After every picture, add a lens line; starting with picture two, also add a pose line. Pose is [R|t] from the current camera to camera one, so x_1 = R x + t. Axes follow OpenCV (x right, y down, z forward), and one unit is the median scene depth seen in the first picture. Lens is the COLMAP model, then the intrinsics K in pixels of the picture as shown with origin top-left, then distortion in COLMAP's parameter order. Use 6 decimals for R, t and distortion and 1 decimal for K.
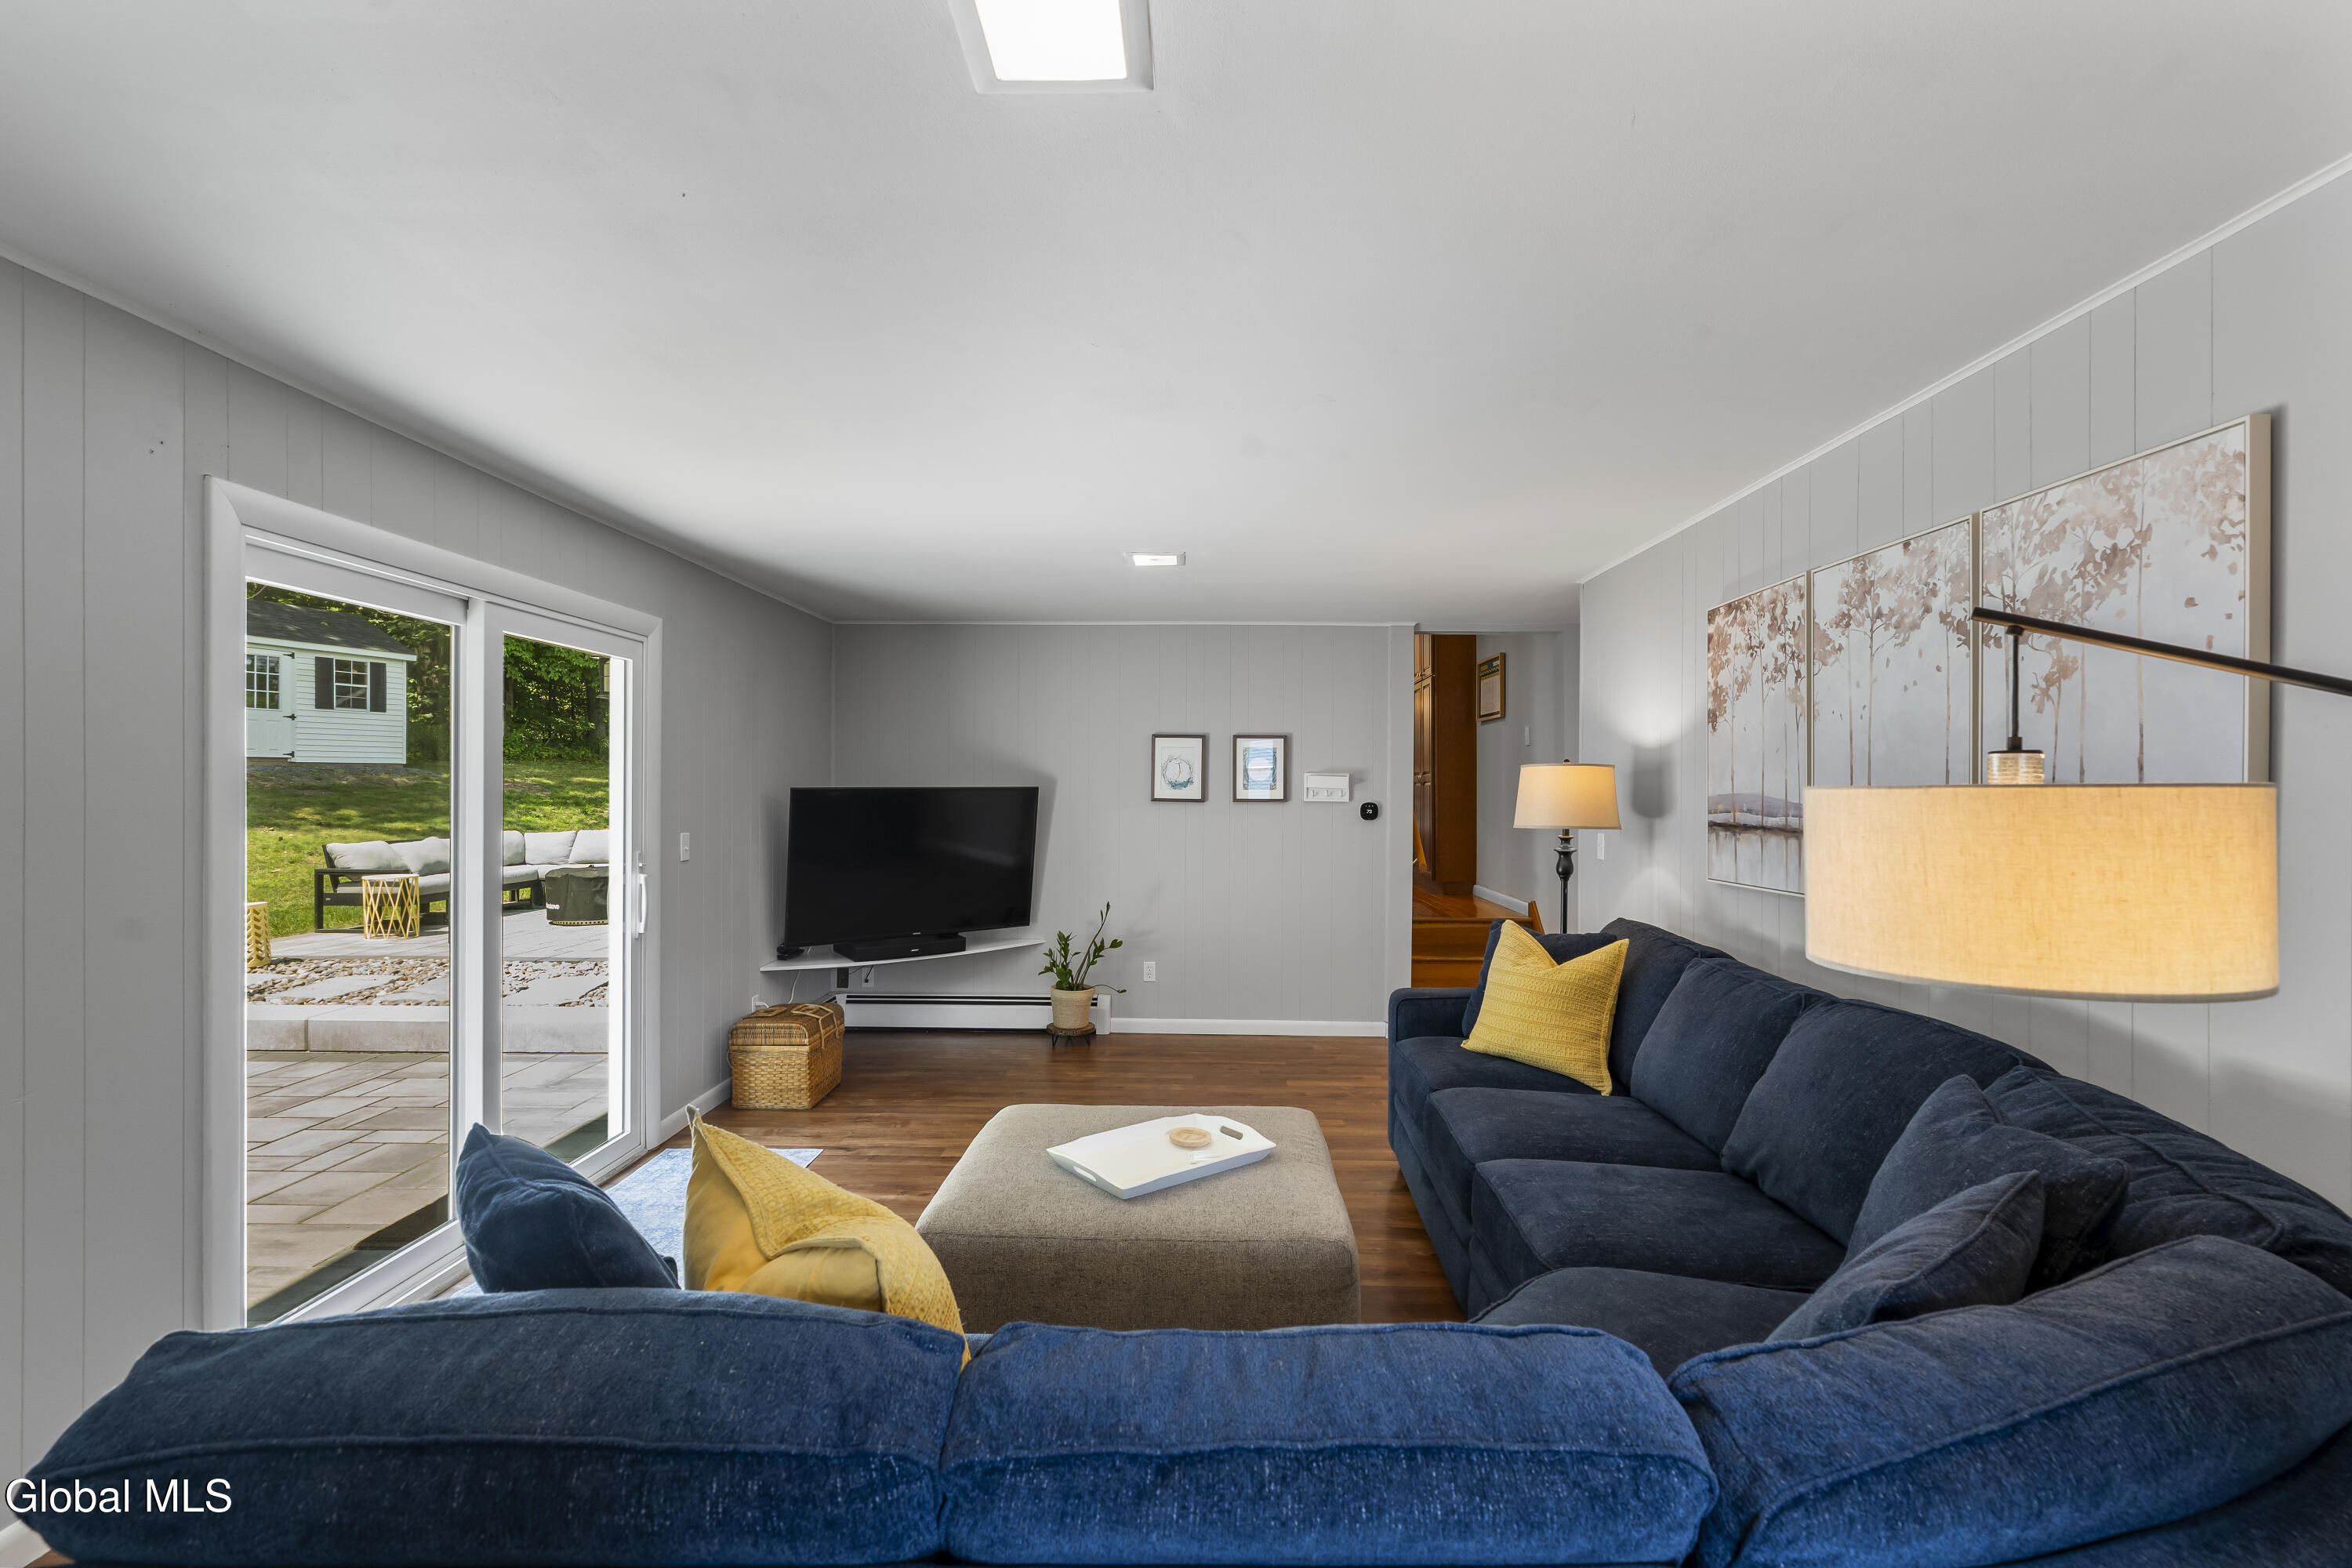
lens RADIAL K [[1081.7, 0, 1175.2], [0, 1081.7, 790.1], [0, 0, 1]] dist [-0.004811, -0.000183]
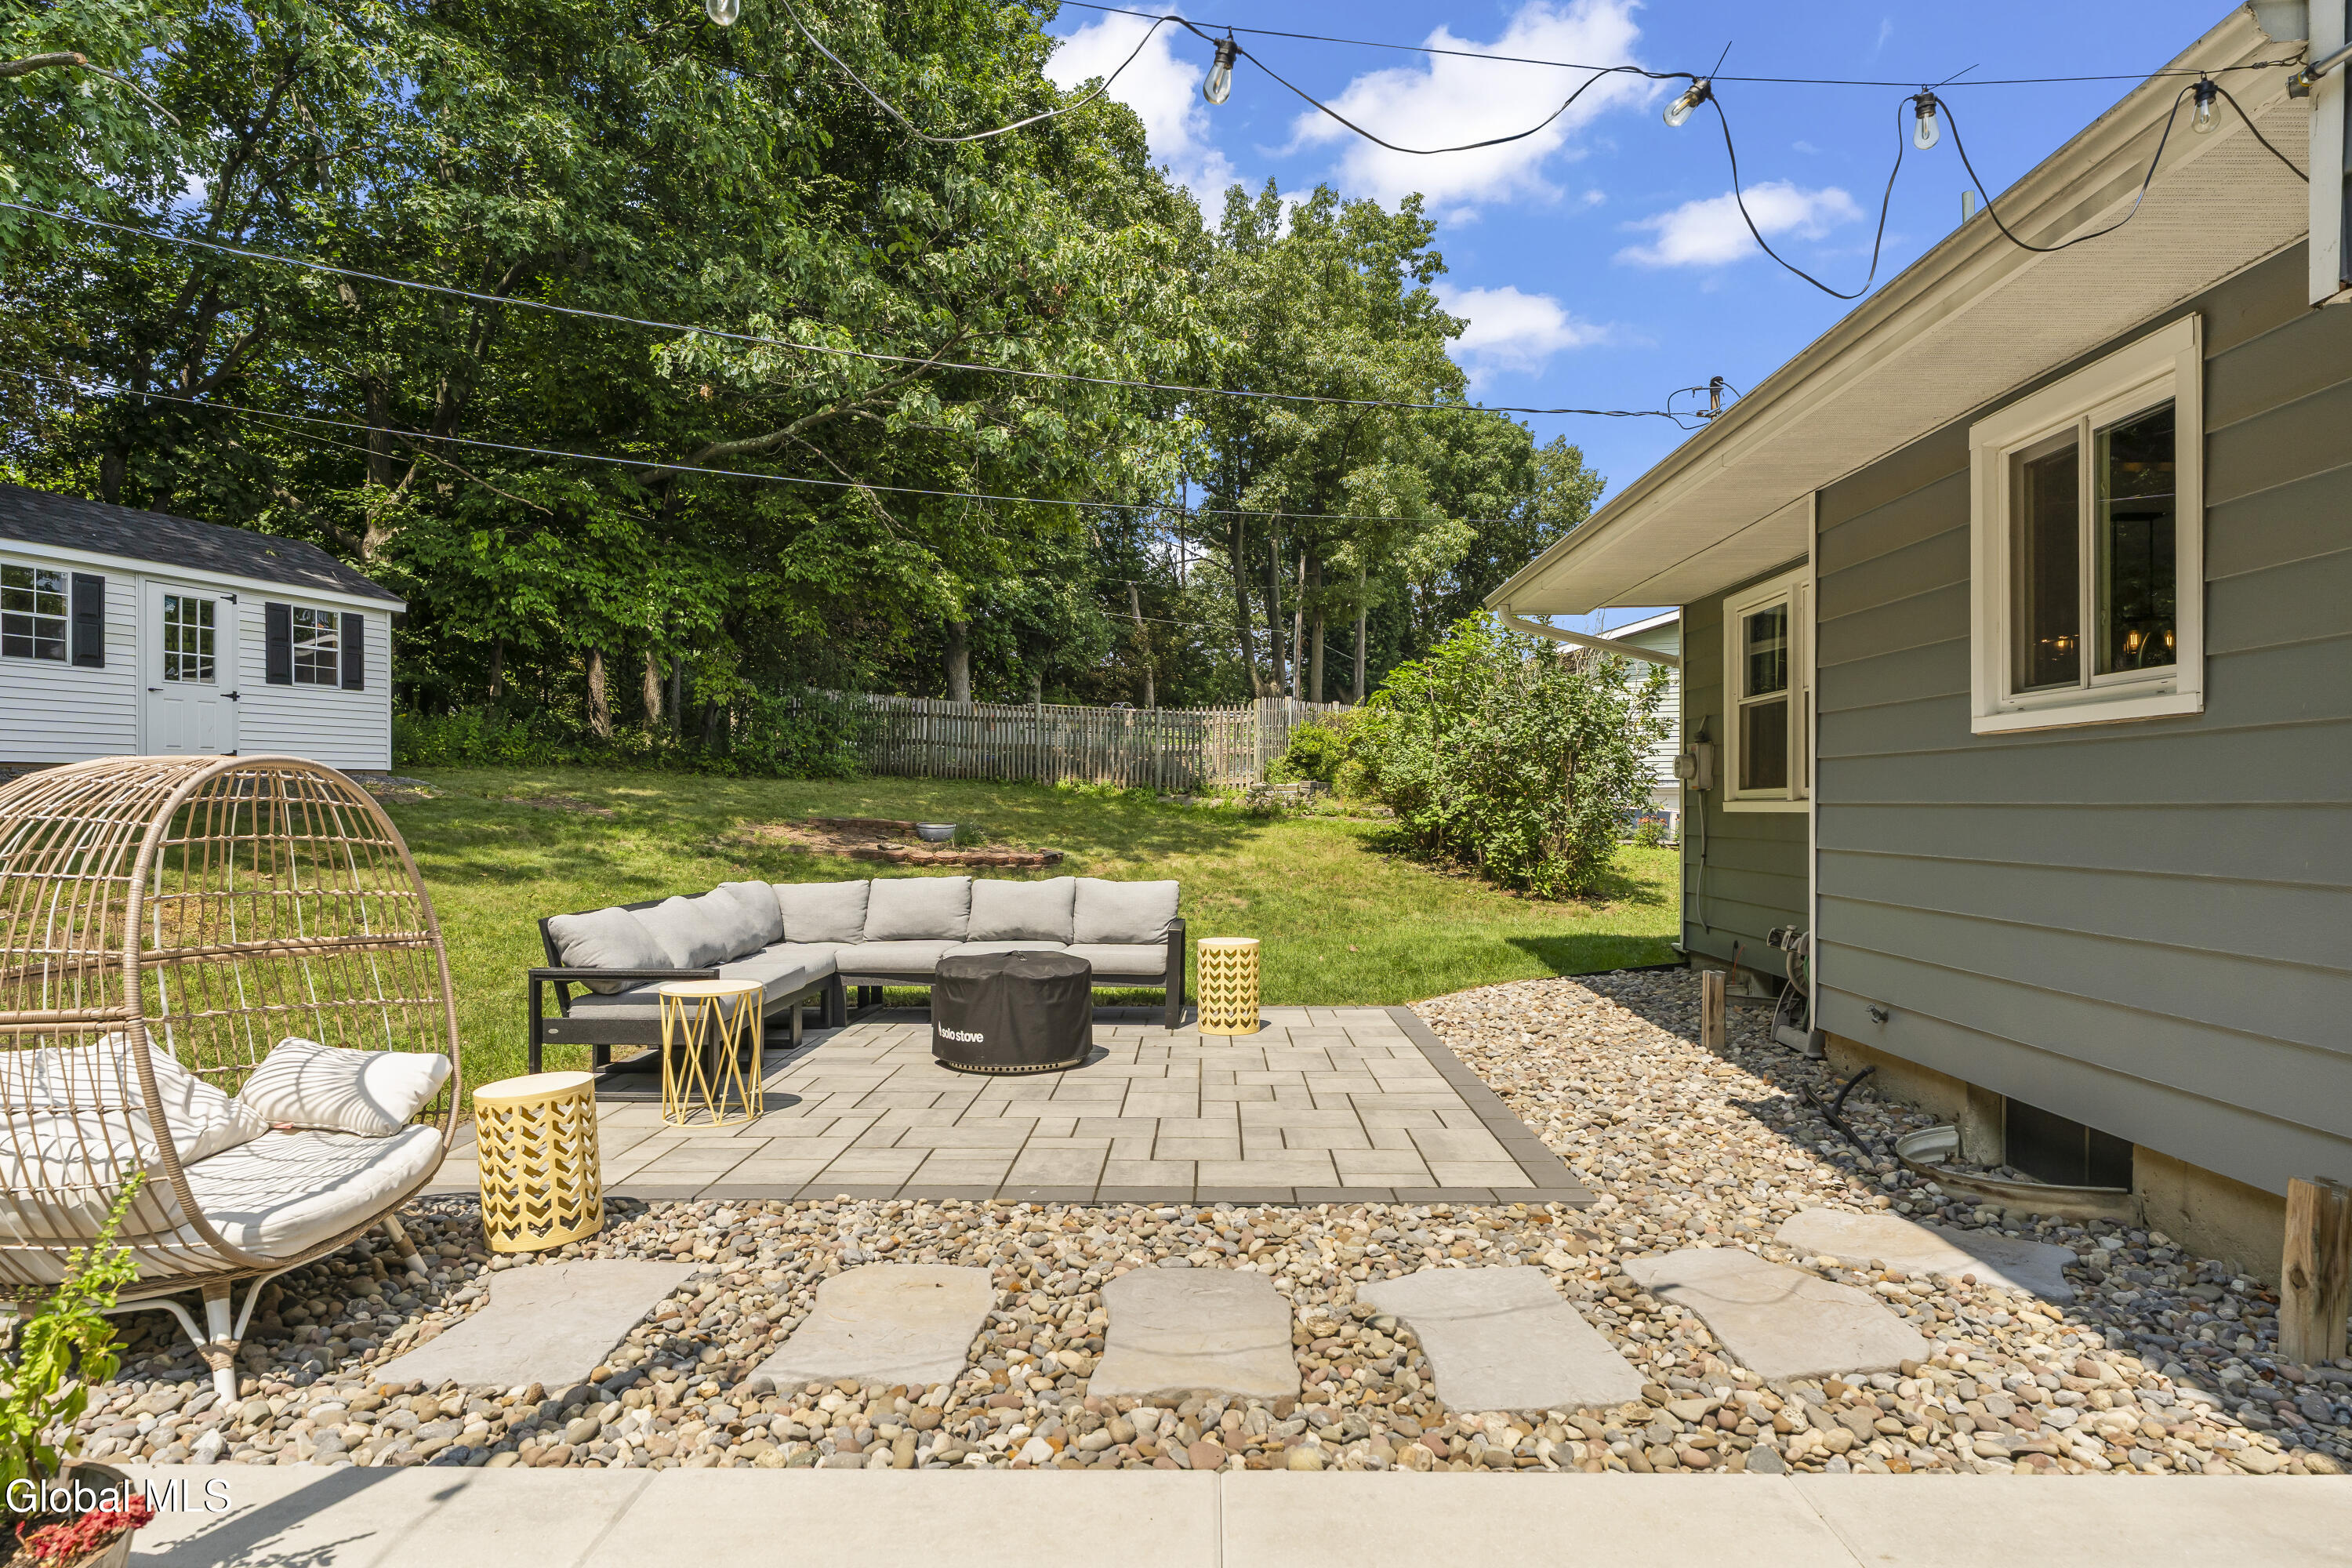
lens RADIAL K [[1356.3, 0, 1176.0], [0, 1356.3, 784.0], [0, 0, 1]] dist [0.004150, 0.001505]
pose [[0.999974, -0.007134, 0.001112, -0.273060], [0.007153, 0.999805, -0.018384, 0.001799], [-0.000981, 0.018391, 0.999830, 0.210871]]
